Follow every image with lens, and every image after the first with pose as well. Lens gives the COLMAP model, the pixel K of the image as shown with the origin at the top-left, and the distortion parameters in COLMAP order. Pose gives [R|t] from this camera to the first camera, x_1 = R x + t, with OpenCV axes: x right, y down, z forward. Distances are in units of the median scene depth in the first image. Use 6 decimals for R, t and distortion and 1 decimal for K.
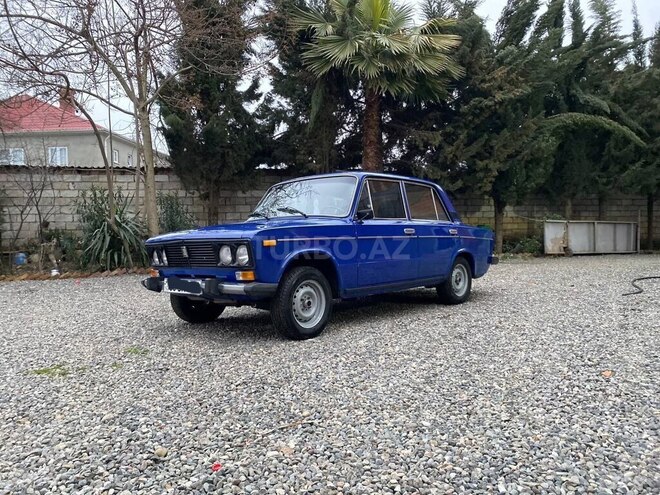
lens RADIAL K [[506.9, 0, 330.0], [0, 506.9, 247.5], [0, 0, 1]] dist [0.013258, -0.007991]
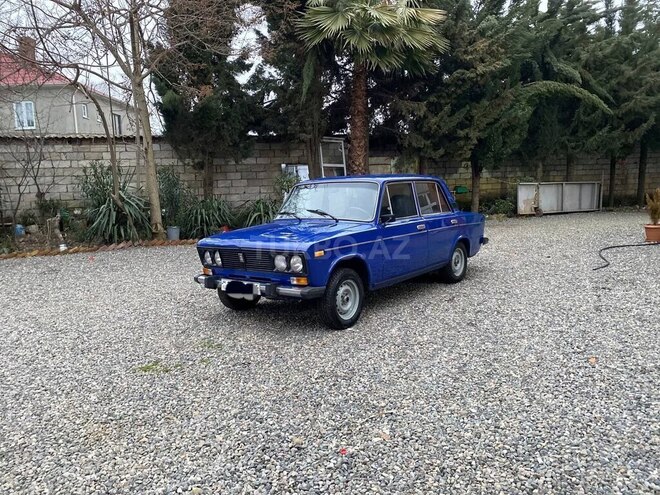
lens RADIAL K [[504.5, 0, 332.2], [0, 504.5, 244.7], [0, 0, 1]] dist [0.025804, -0.023938]
pose [[0.997704, -0.018461, 0.065163, -0.052933], [0.011879, 0.994918, 0.099988, -0.047518], [-0.066678, -0.098985, 0.992853, -0.059850]]
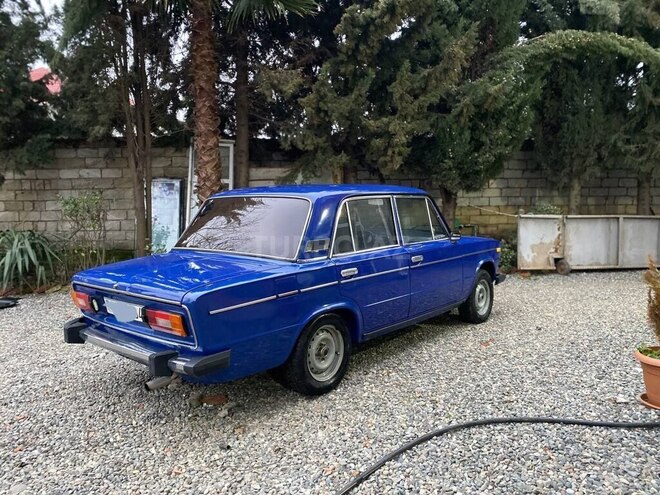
lens RADIAL K [[506.9, 0, 330.0], [0, 506.9, 247.5], [0, 0, 1]] dist [0.013258, -0.007991]
pose [[0.978918, 0.025456, -0.202662, 0.429864], [-0.014024, 0.998239, 0.057644, -0.061927], [0.203772, -0.053587, 0.977551, 0.466964]]
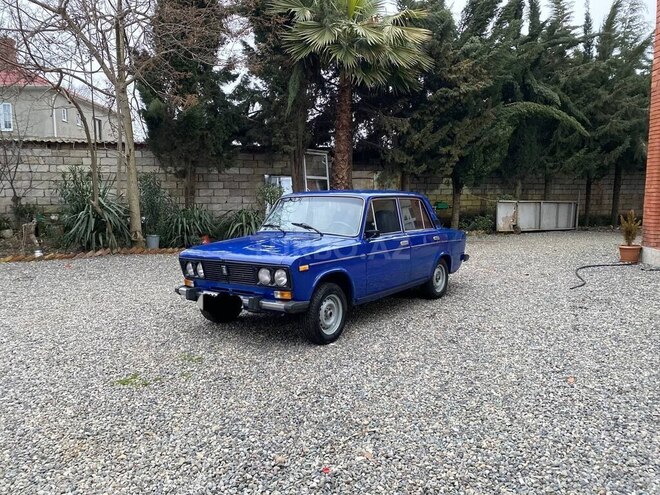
lens RADIAL K [[504.5, 0, 332.2], [0, 504.5, 244.7], [0, 0, 1]] dist [0.025804, -0.023938]
pose [[0.994449, 0.007887, 0.104926, -0.056721], [-0.016100, 0.996850, 0.077659, -0.050248], [-0.103983, -0.078918, 0.991443, -0.059789]]
